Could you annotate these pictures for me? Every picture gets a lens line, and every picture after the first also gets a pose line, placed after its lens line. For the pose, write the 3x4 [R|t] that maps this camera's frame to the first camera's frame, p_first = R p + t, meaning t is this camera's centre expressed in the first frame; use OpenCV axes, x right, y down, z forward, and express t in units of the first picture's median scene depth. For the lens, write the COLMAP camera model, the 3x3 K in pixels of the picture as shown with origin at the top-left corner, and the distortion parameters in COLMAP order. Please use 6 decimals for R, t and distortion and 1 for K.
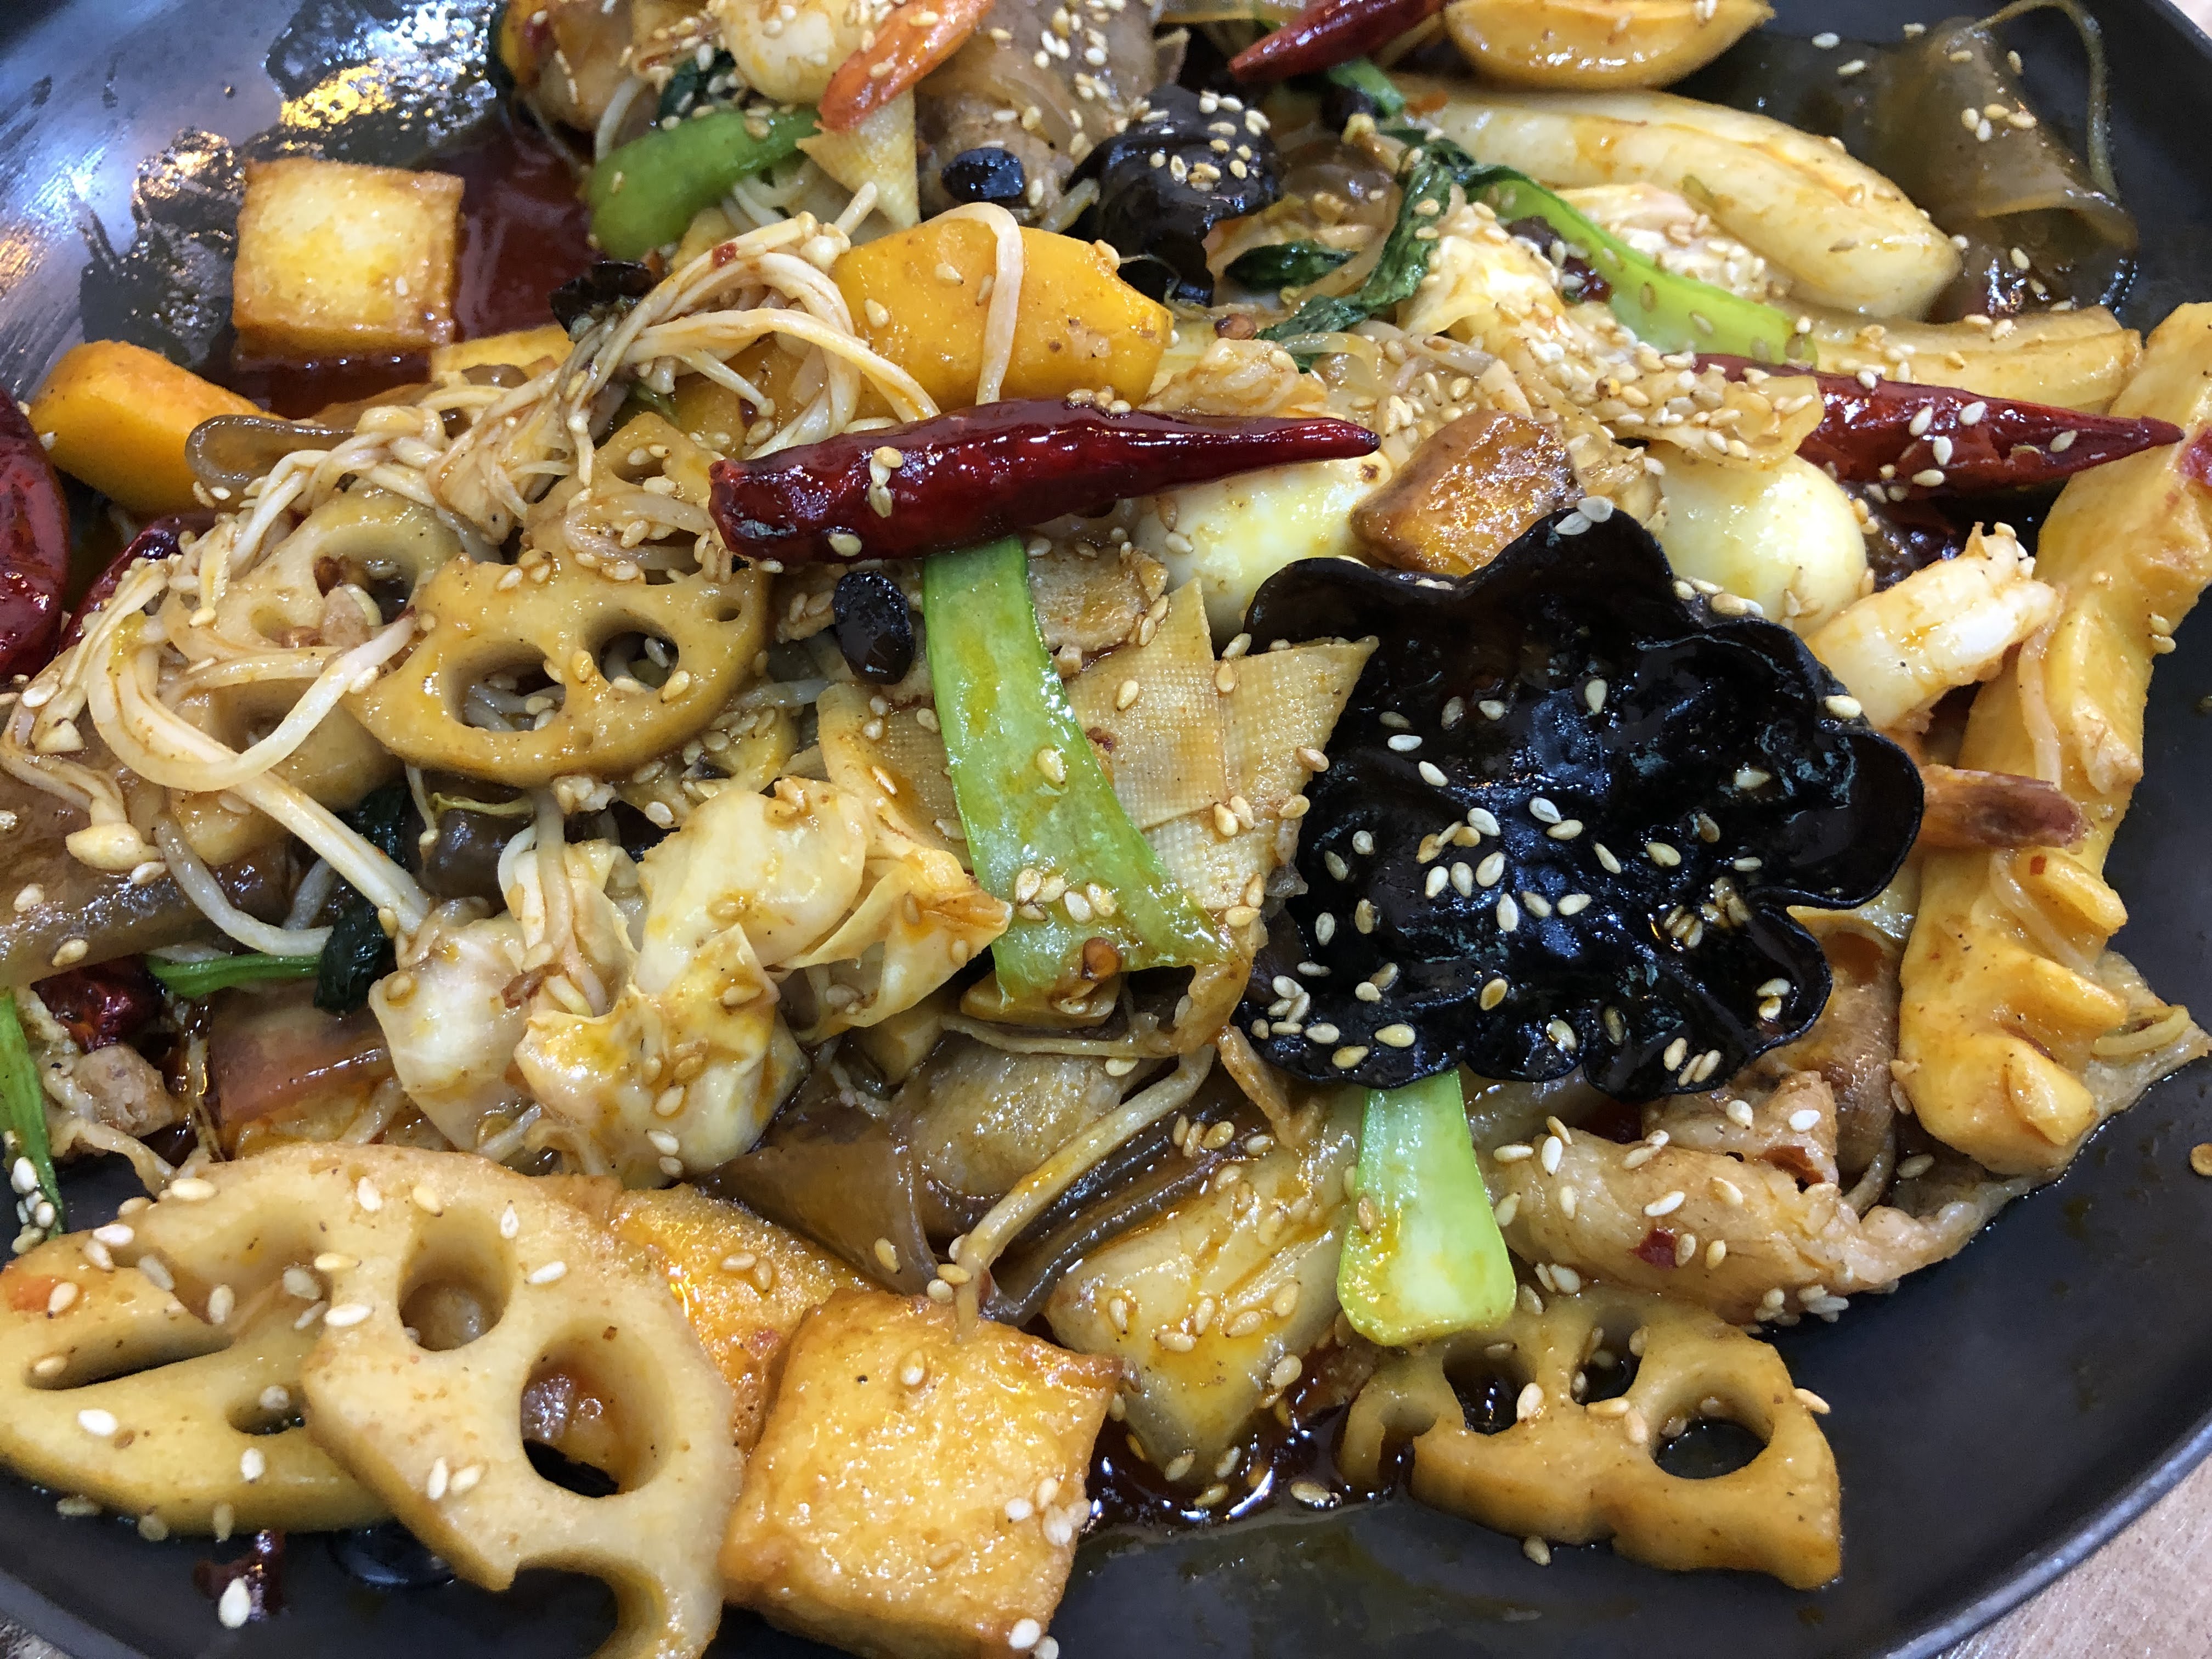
lens RADIAL K [[1825.0, 0, 1106.0], [0, 1825.0, 829.5], [0, 0, 1]] dist [0.003211, 0.001544]
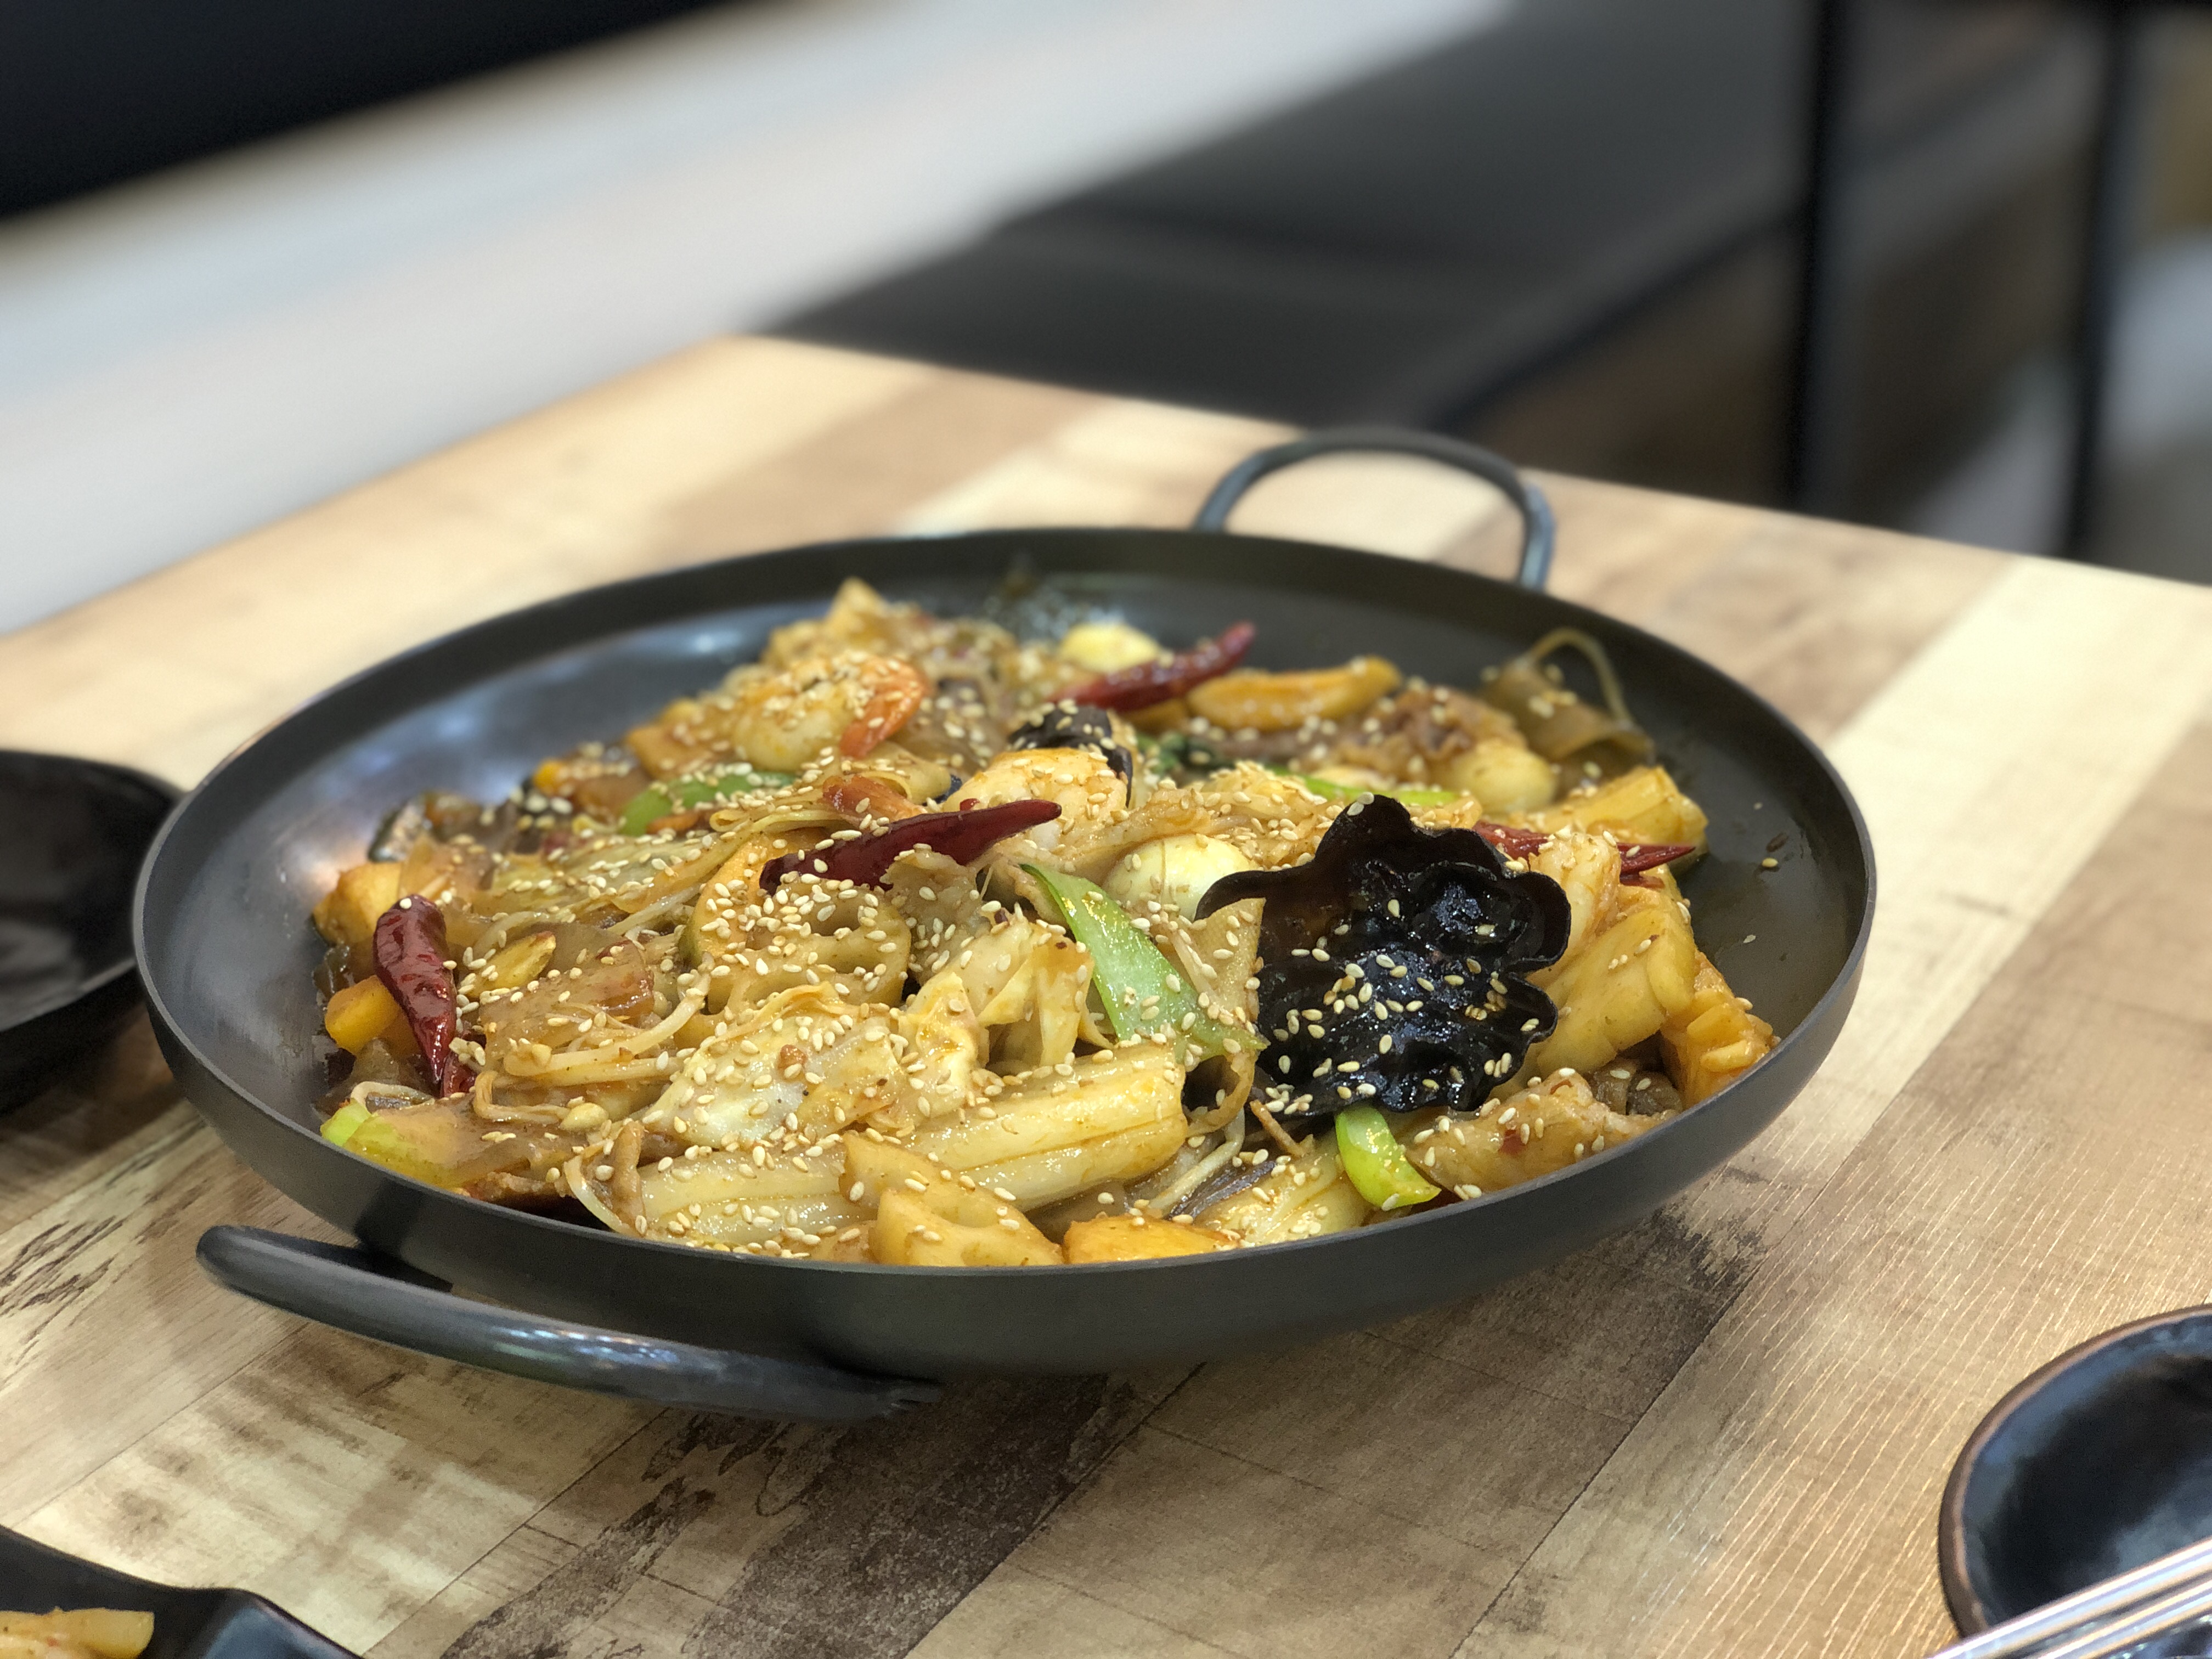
lens RADIAL K [[3347.4, 0, 1106.0], [0, 3347.4, 829.5], [0, 0, 1]] dist [0.028454, -0.150966]
pose [[0.963041, -0.138045, 0.231293, -0.771231], [0.236569, 0.844068, -0.481233, 1.401472], [-0.128795, 0.518163, 0.845529, -1.829661]]
